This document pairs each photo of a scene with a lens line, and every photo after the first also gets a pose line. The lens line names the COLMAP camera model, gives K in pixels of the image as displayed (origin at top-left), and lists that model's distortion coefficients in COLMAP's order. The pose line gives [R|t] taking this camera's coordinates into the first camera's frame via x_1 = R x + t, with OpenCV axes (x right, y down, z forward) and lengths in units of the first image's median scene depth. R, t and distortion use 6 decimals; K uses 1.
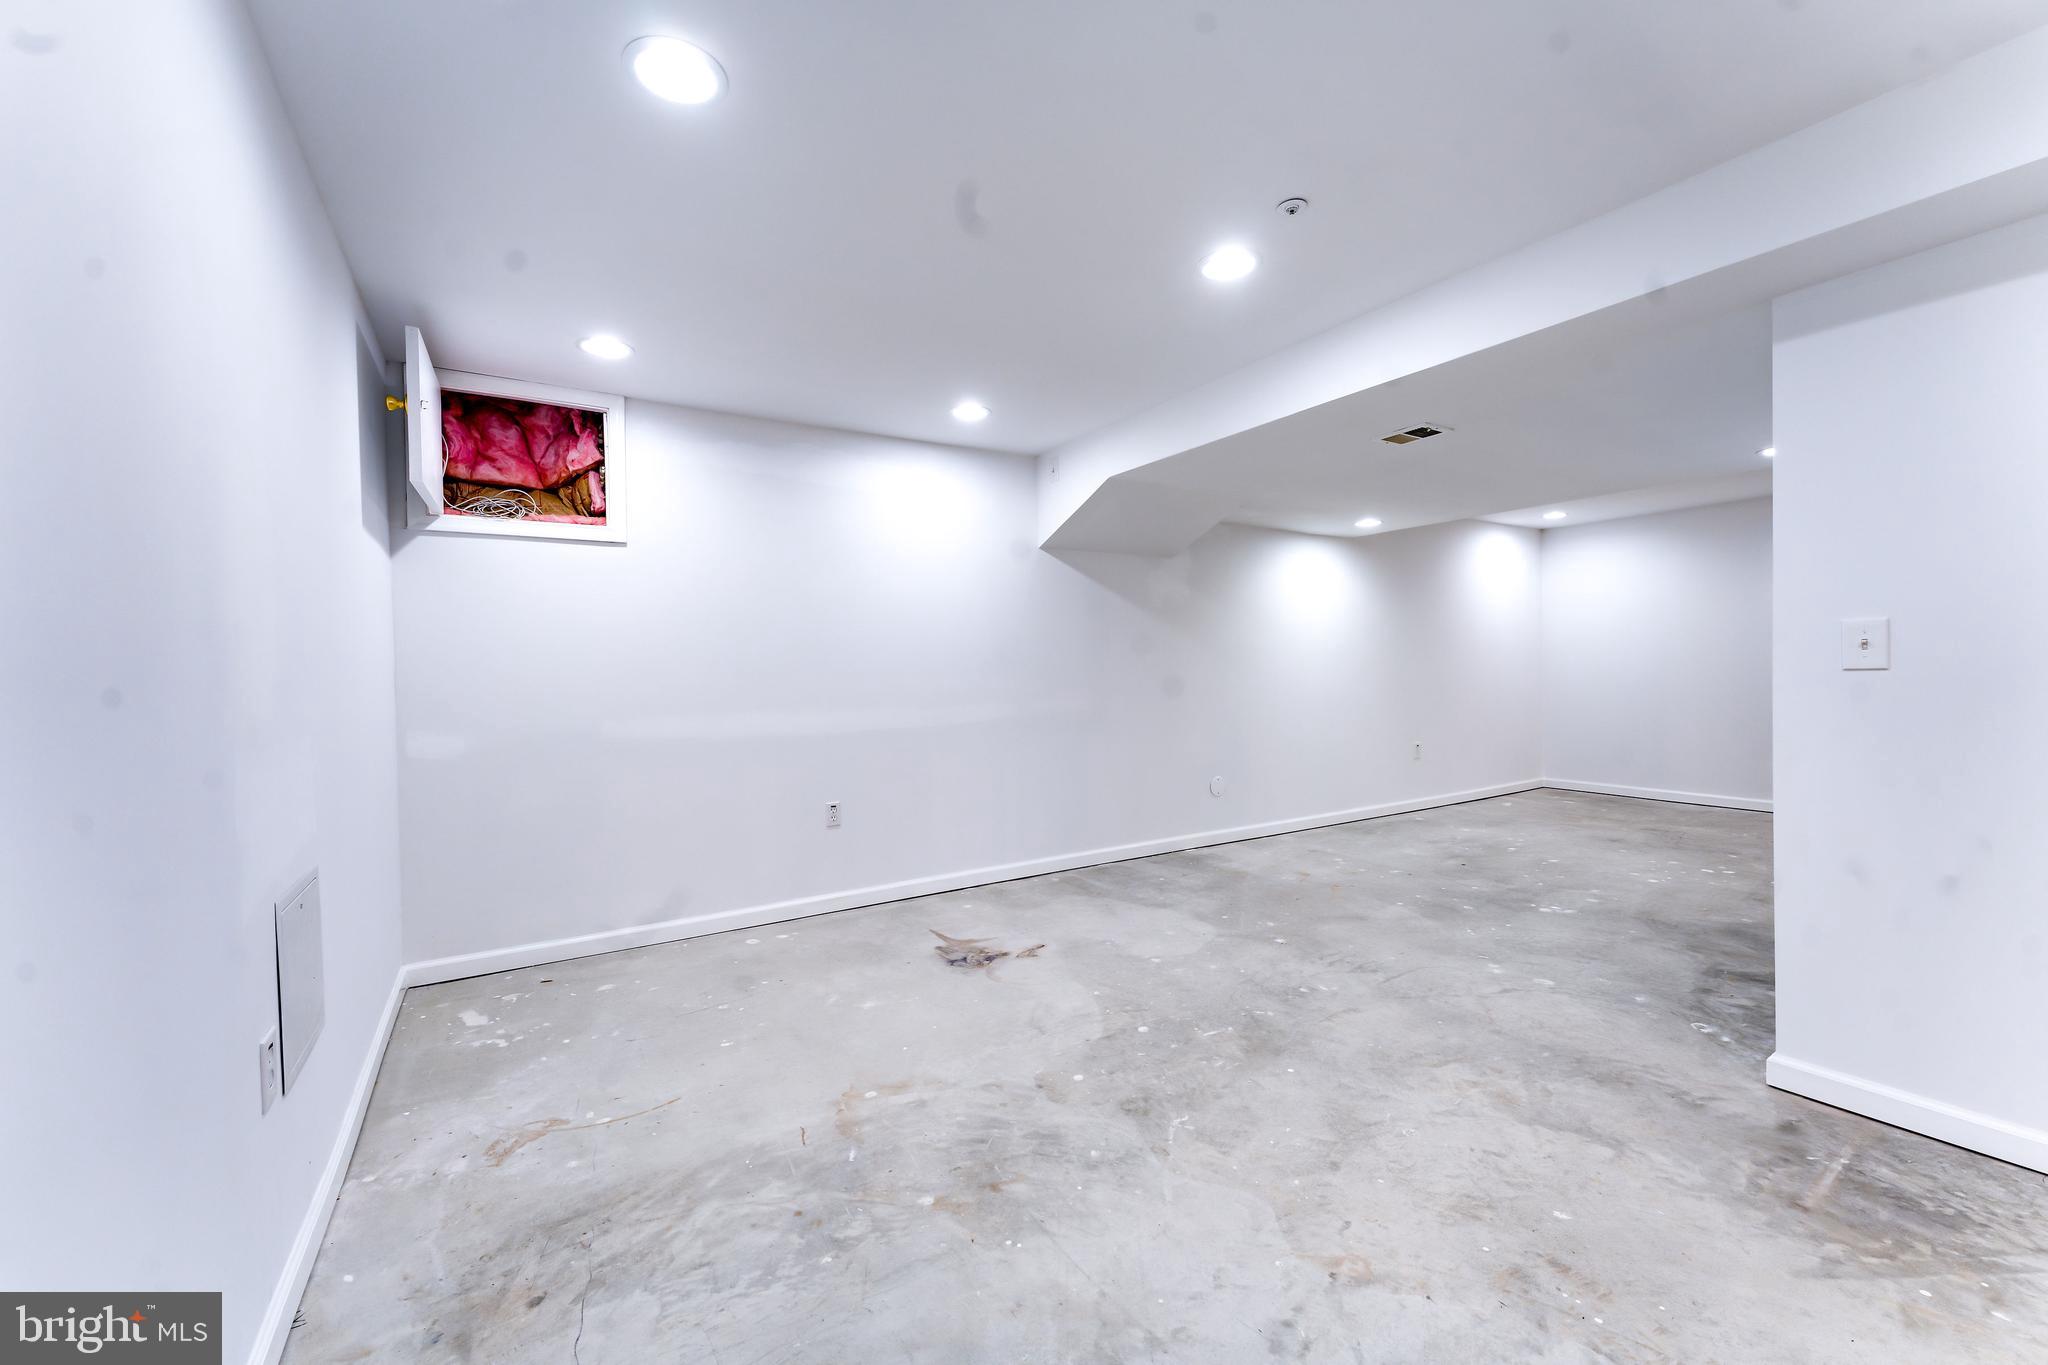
lens RADIAL K [[811.9, 0, 1027.0], [0, 811.9, 680.8], [0, 0, 1]] dist [-0.002699, 0.000137]
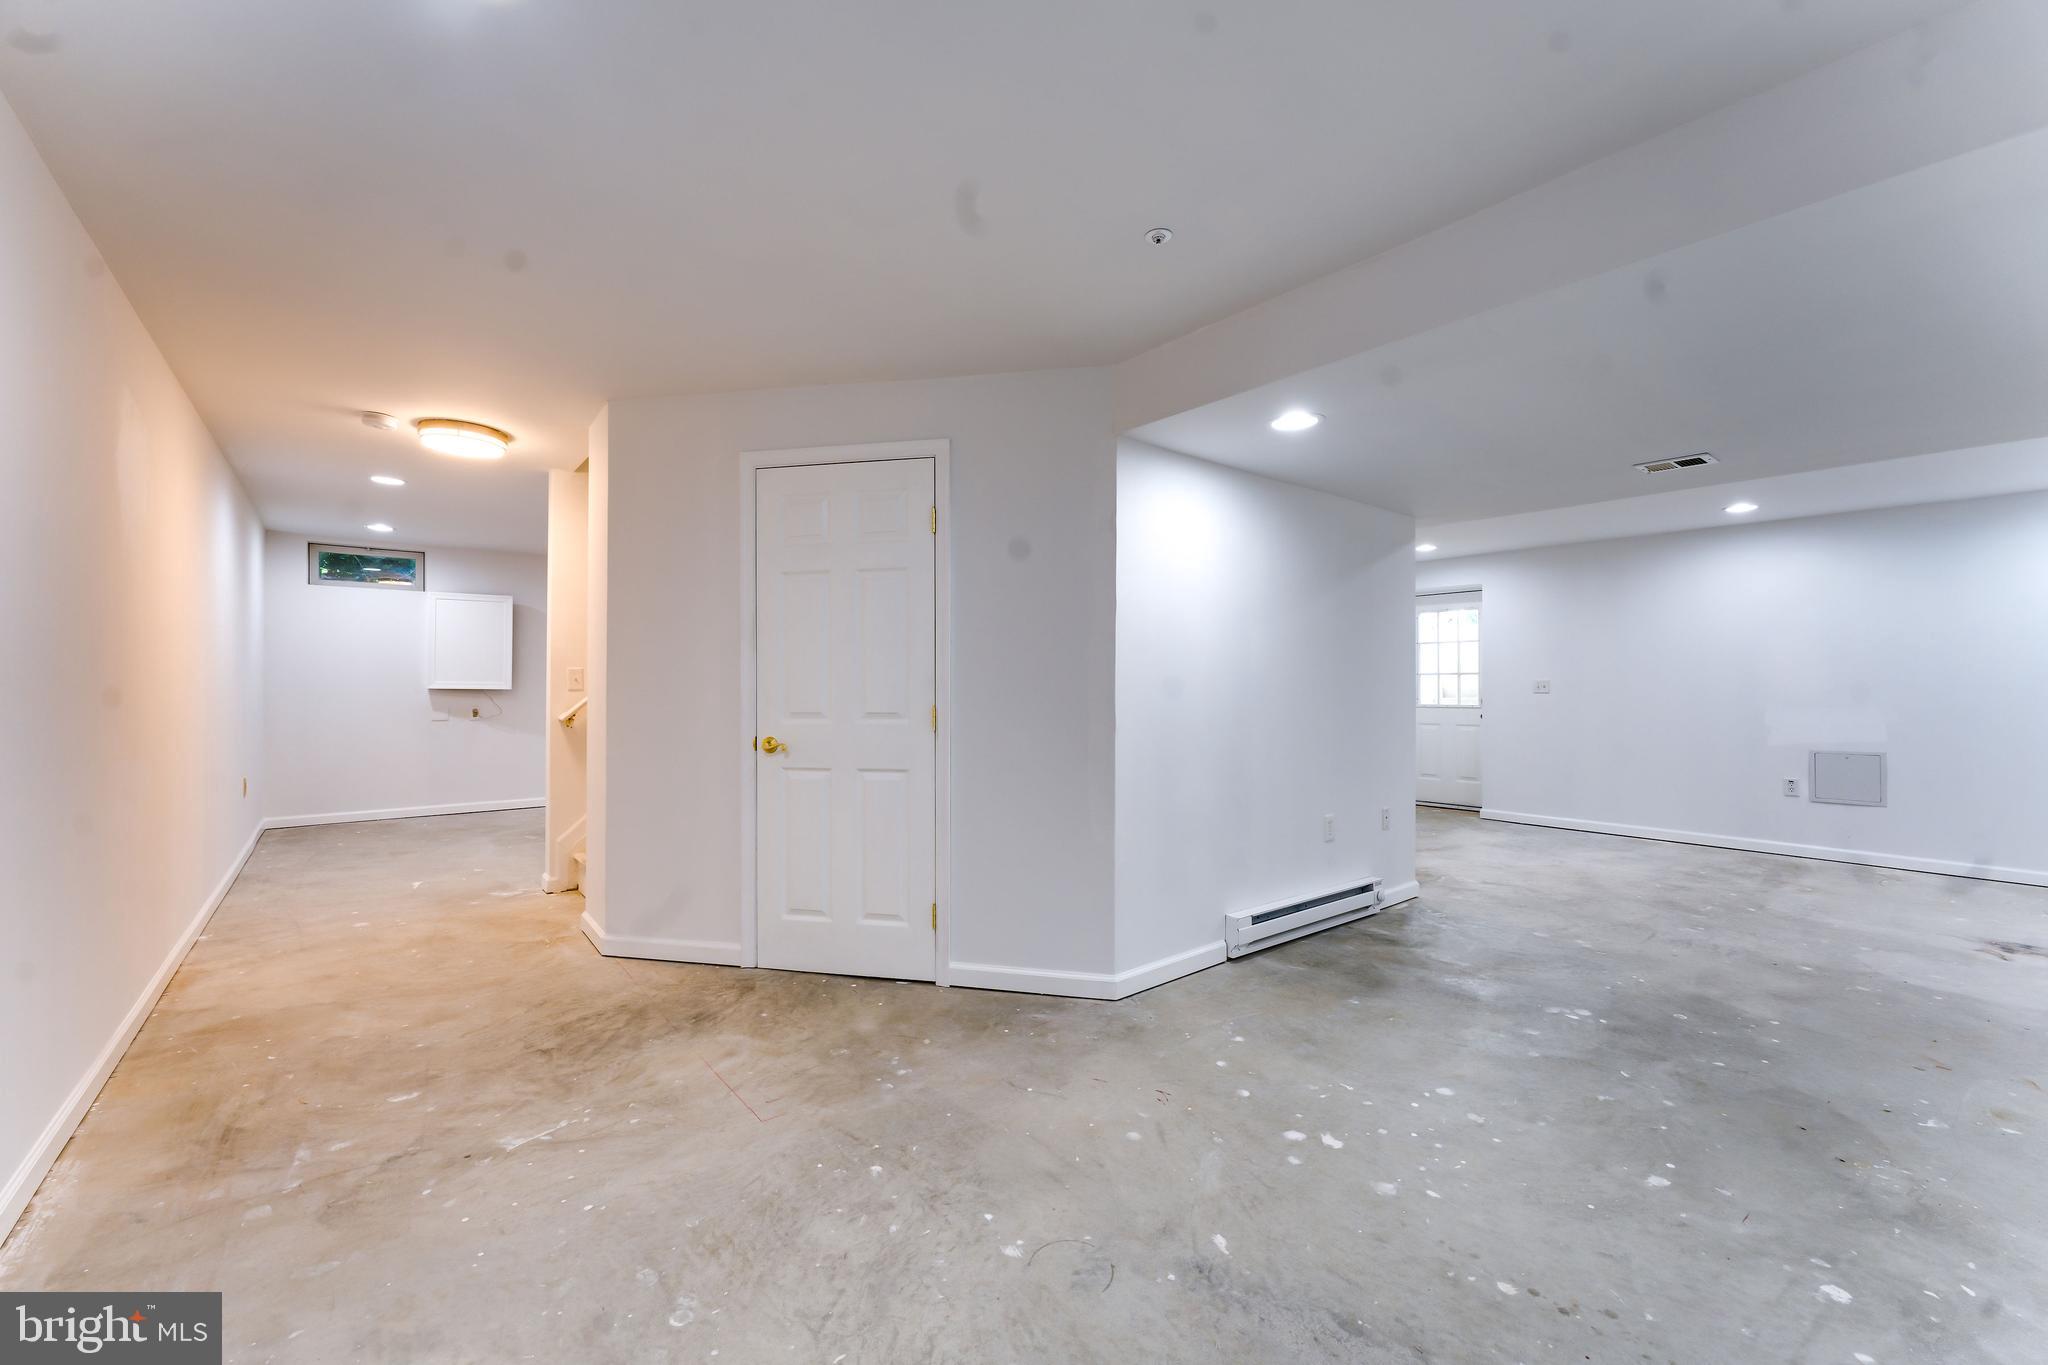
lens RADIAL K [[811.9, 0, 1023.3], [0, 811.9, 683.3], [0, 0, 1]] dist [-0.002699, 0.000137]
pose [[-0.991405, 0.010171, -0.130433, 2.750262], [0.008928, 0.999909, 0.010114, -0.088363], [0.130524, 0.008863, -0.991405, 3.682572]]
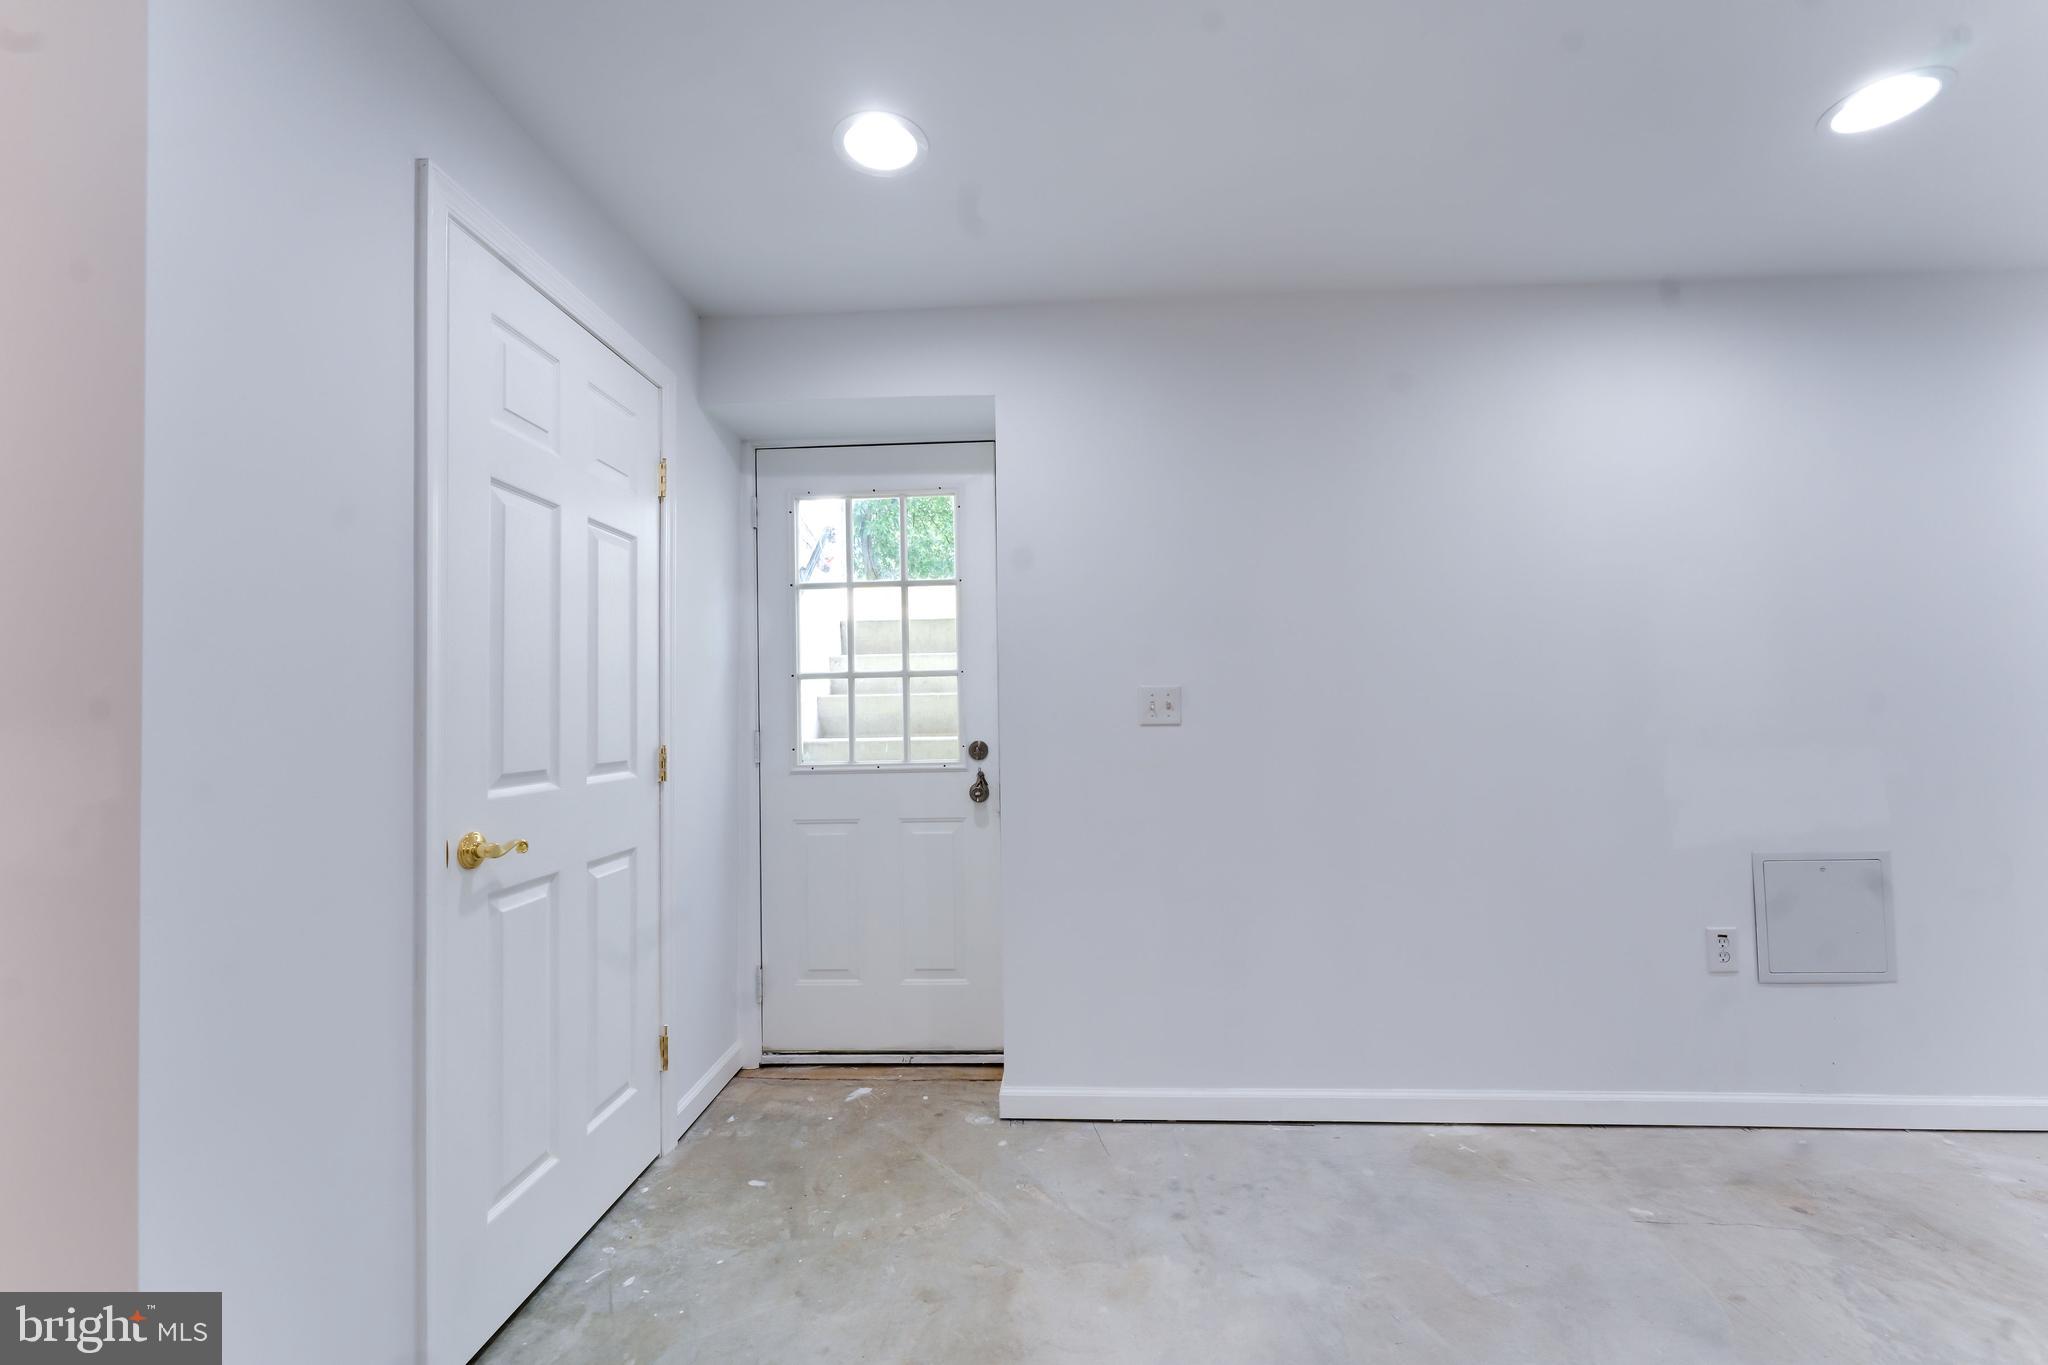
lens RADIAL K [[811.9, 0, 1029.1], [0, 811.9, 682.3], [0, 0, 1]] dist [-0.002699, 0.000137]
pose [[-0.561287, -0.001495, -0.827620, 0.935250], [0.010918, 0.999898, -0.009210, -0.038096], [0.827550, -0.014206, -0.561213, 0.627999]]
